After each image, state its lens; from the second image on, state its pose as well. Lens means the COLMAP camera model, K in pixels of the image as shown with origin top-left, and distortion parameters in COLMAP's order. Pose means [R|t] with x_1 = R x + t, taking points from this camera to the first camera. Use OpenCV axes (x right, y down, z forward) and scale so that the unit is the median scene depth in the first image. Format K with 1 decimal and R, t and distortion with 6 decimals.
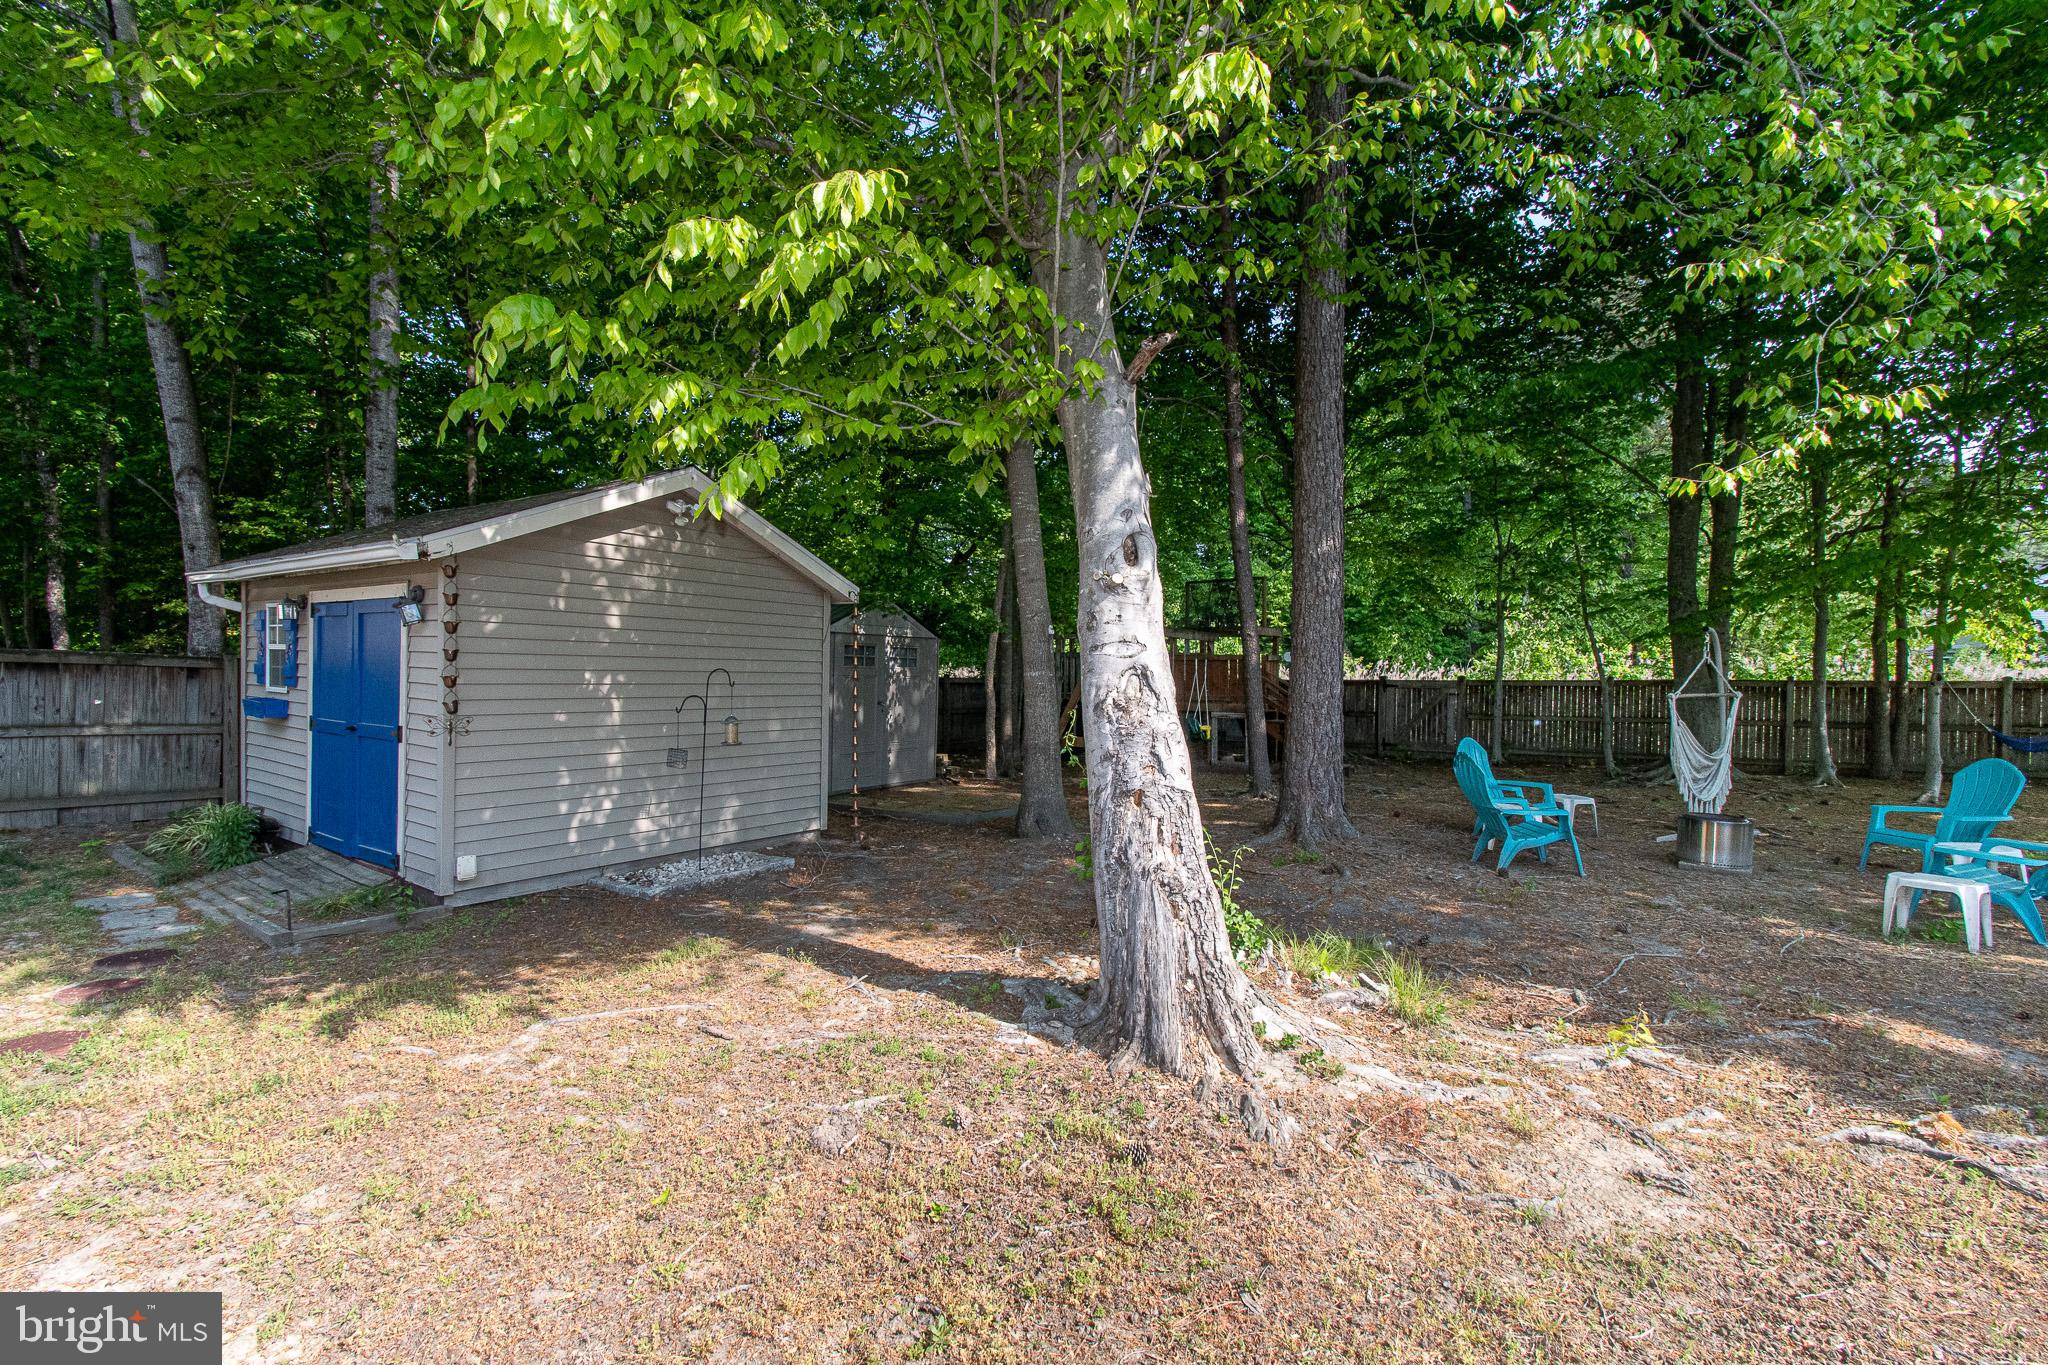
lens RADIAL K [[892.9, 0, 1023.6], [0, 892.9, 679.9], [0, 0, 1]] dist [0.001067, -0.000933]
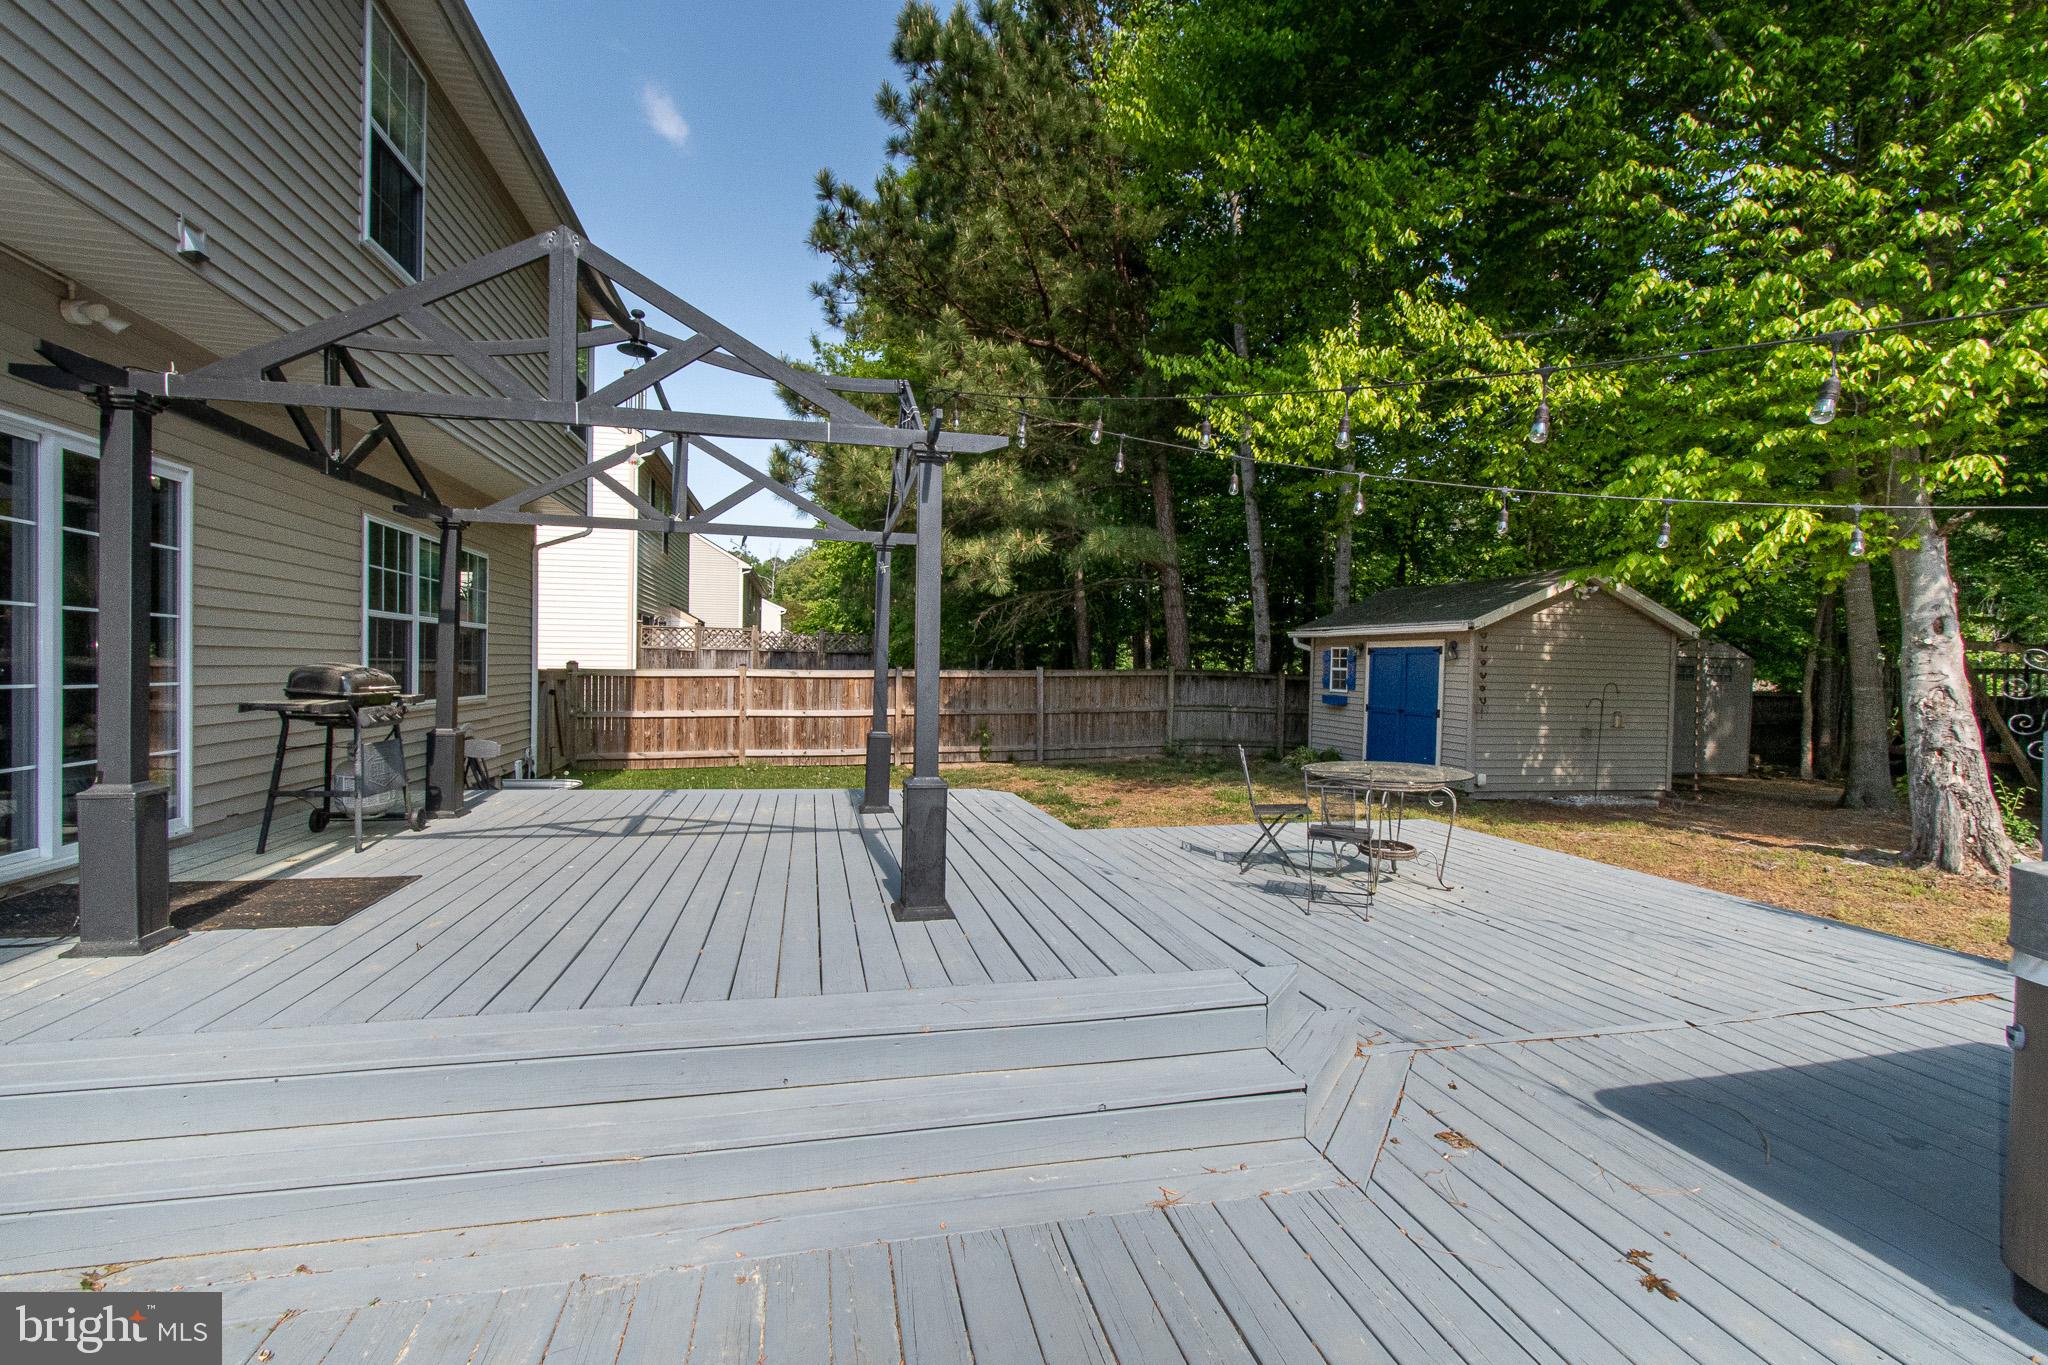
lens RADIAL K [[892.9, 0, 1021.1], [0, 892.9, 682.8], [0, 0, 1]] dist [0.001067, -0.000933]
pose [[0.741961, 0.011687, -0.670341, -0.056679], [-0.017034, 0.999854, -0.001423, 0.014424], [0.670226, 0.012474, 0.742052, -1.756764]]
